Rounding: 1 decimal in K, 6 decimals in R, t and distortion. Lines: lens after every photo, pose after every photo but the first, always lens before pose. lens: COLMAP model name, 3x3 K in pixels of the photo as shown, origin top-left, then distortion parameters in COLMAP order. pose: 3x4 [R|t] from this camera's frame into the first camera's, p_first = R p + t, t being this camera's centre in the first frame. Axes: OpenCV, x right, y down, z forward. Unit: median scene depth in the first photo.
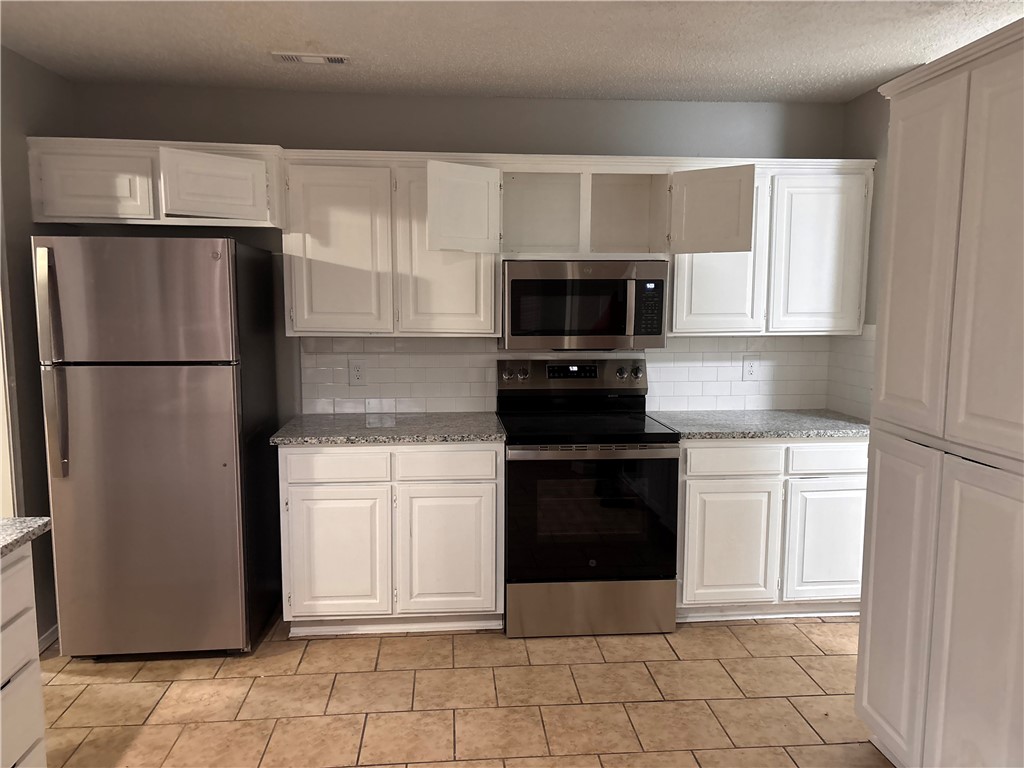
lens RADIAL K [[765.5, 0, 512.2], [0, 765.5, 384.6], [0, 0, 1]] dist [0.058825, -0.059899]
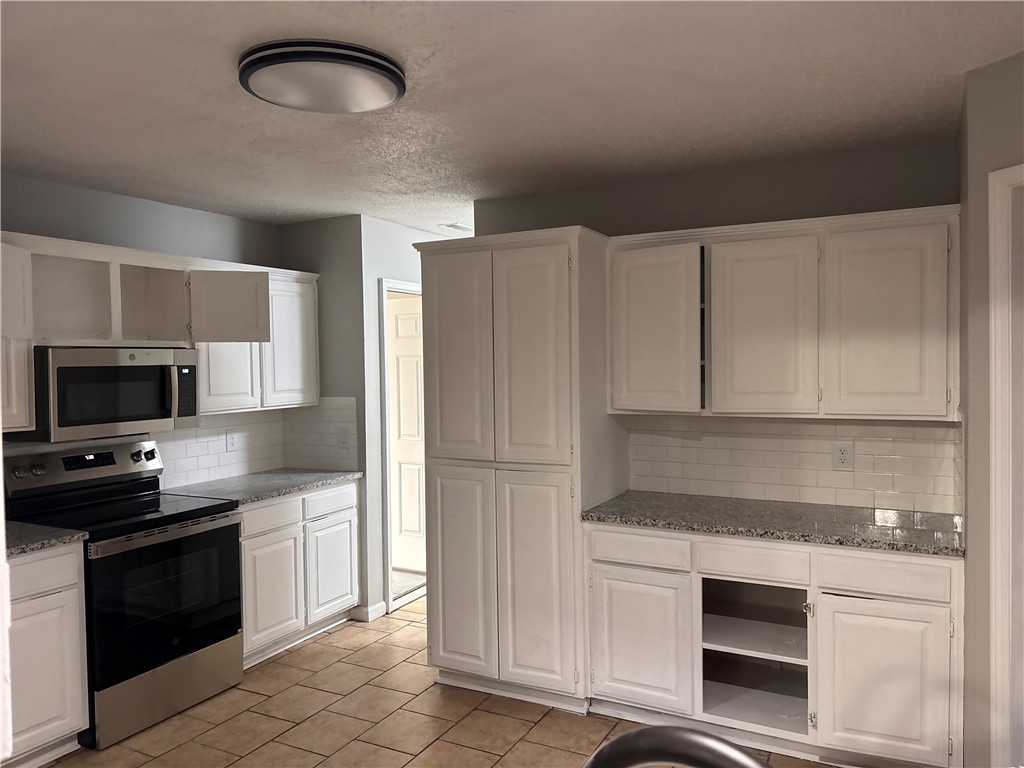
lens RADIAL K [[765.5, 0, 492.7], [0, 765.5, 386.2], [0, 0, 1]] dist [0.058825, -0.059899]
pose [[0.558510, -0.038179, 0.828619, -0.483326], [0.114520, 0.992923, -0.031440, -0.023505], [-0.821555, 0.112453, 0.558930, 0.036385]]
